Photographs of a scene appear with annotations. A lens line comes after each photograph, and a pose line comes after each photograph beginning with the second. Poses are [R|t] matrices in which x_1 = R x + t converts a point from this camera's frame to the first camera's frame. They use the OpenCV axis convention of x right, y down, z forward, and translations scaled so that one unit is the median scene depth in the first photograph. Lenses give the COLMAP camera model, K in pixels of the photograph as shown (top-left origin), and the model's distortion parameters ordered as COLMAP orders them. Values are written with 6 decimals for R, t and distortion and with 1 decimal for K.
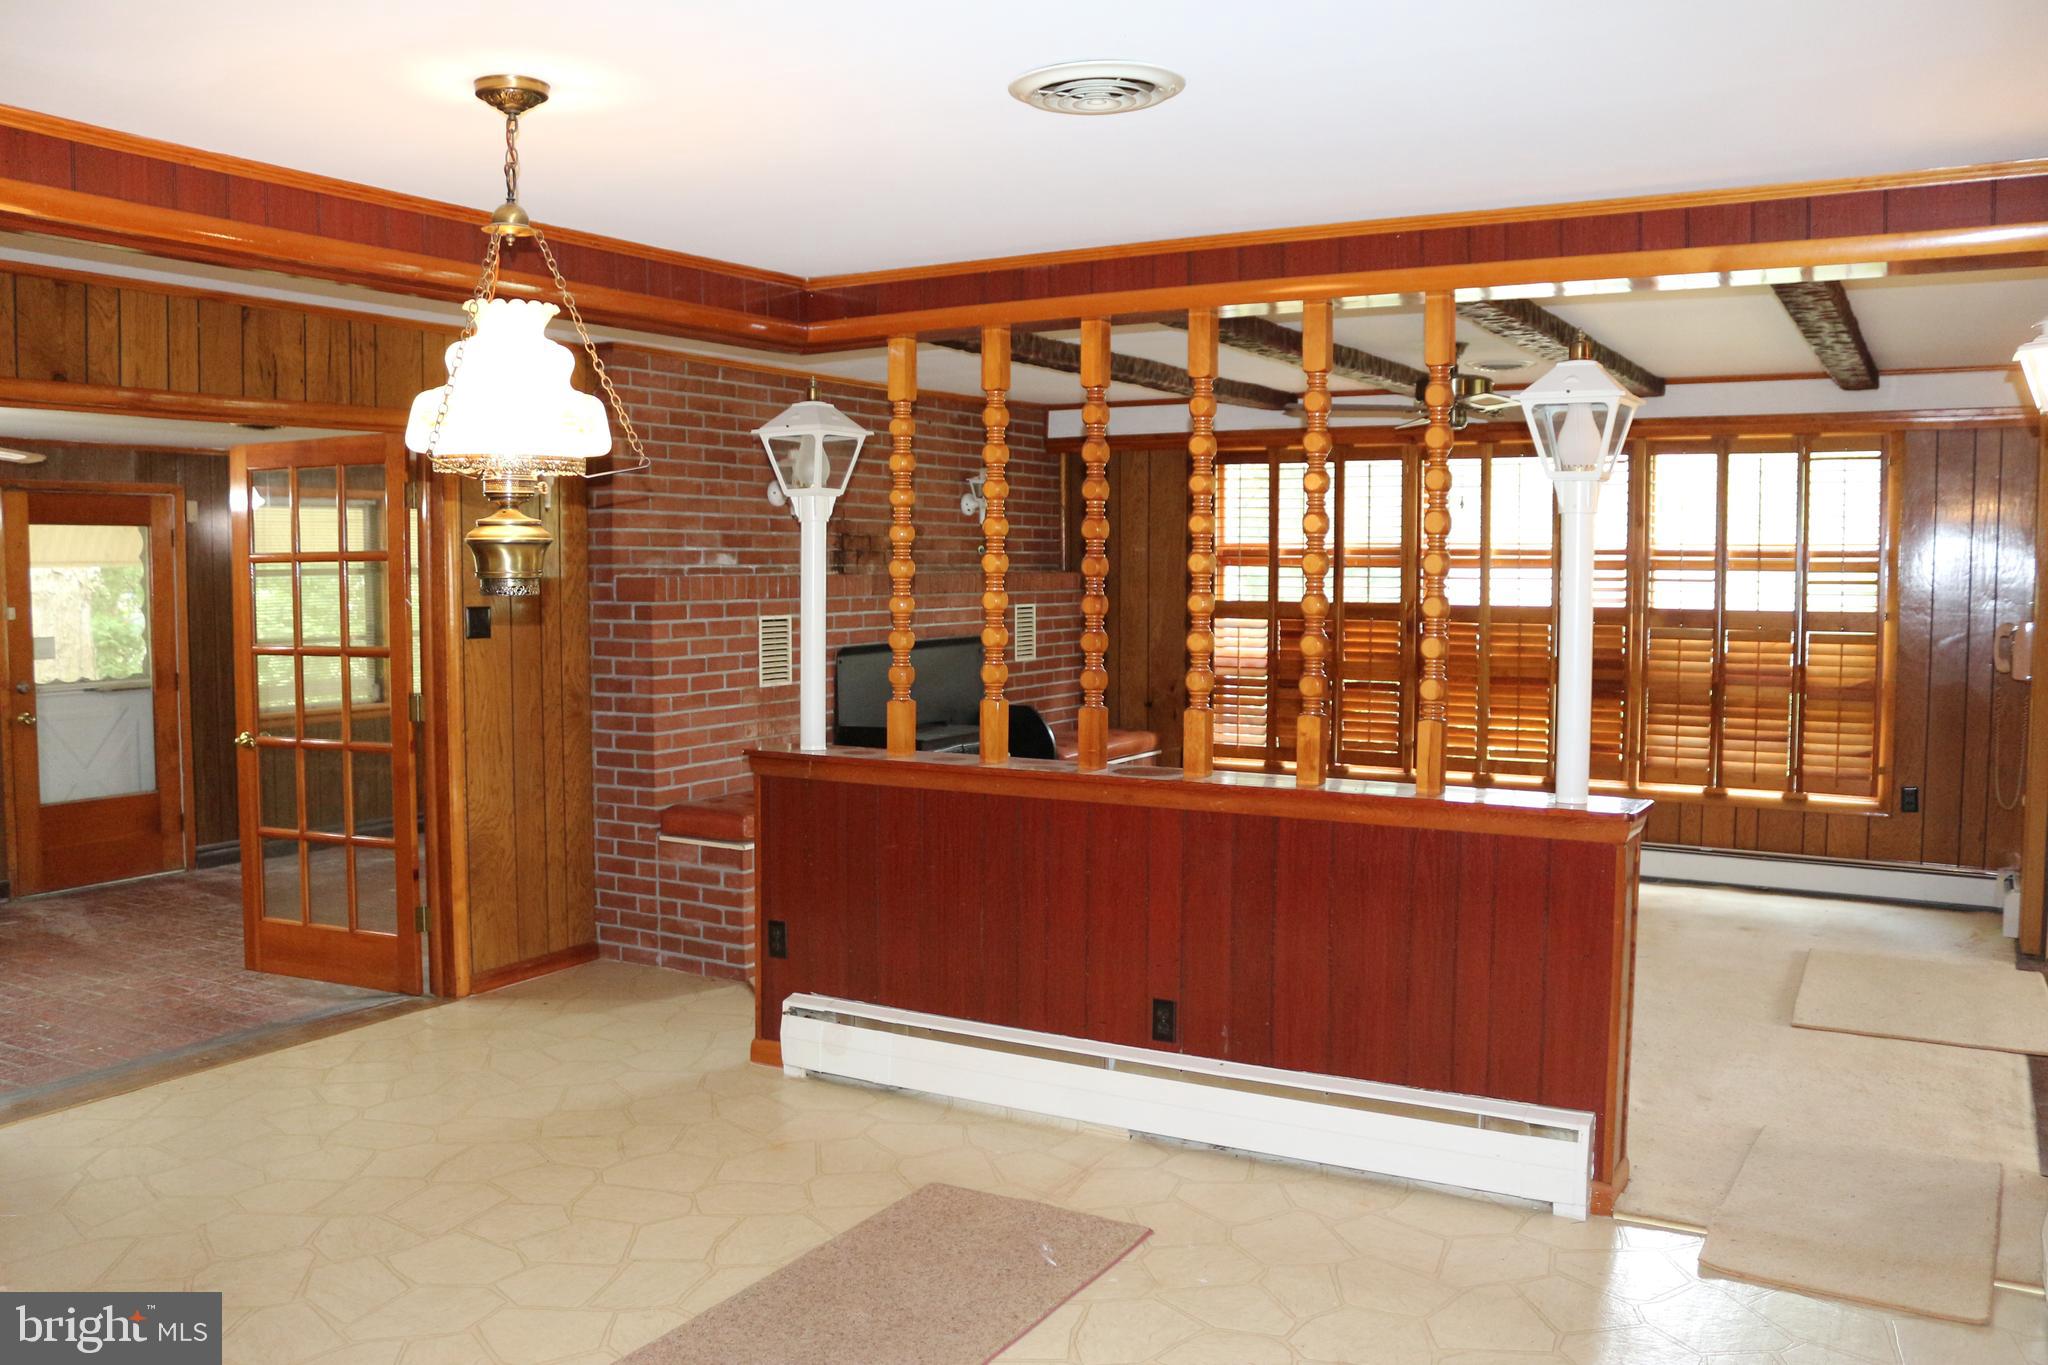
lens RADIAL K [[1651.8, 0, 978.5], [0, 1651.8, 702.8], [0, 0, 1]] dist [-0.127839, 0.075655]
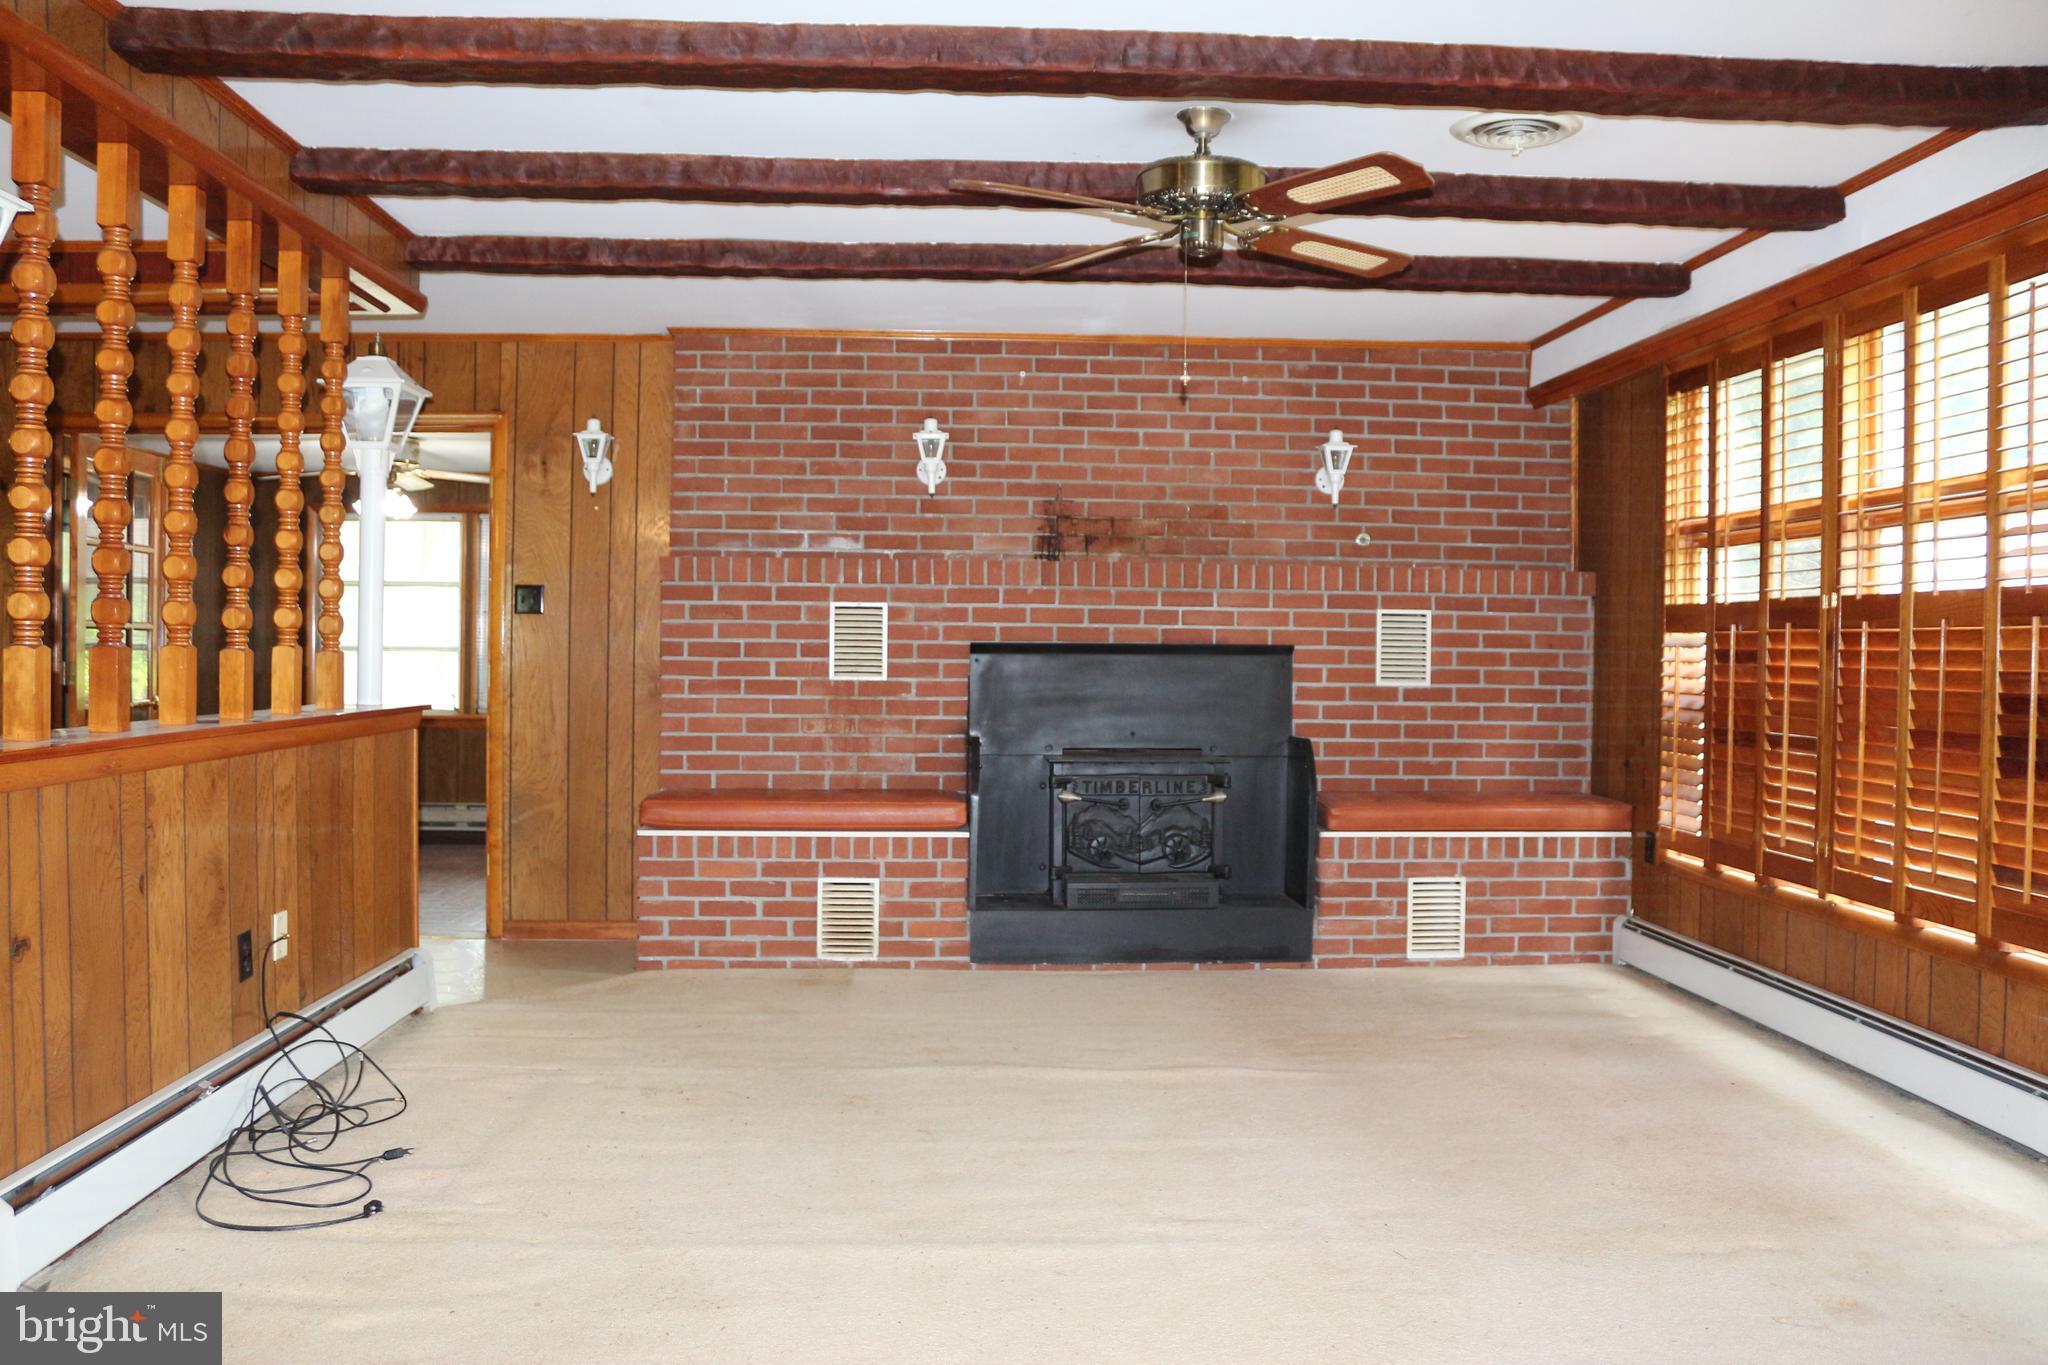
lens RADIAL K [[1651.8, 0, 1024.4], [0, 1651.8, 700.0], [0, 0, 1]] dist [-0.127839, 0.075655]
pose [[0.577734, 0.036418, -0.815412, 0.700315], [-0.080256, 0.996698, -0.012348, 0.004595], [0.812270, 0.072575, 0.578749, 0.576509]]
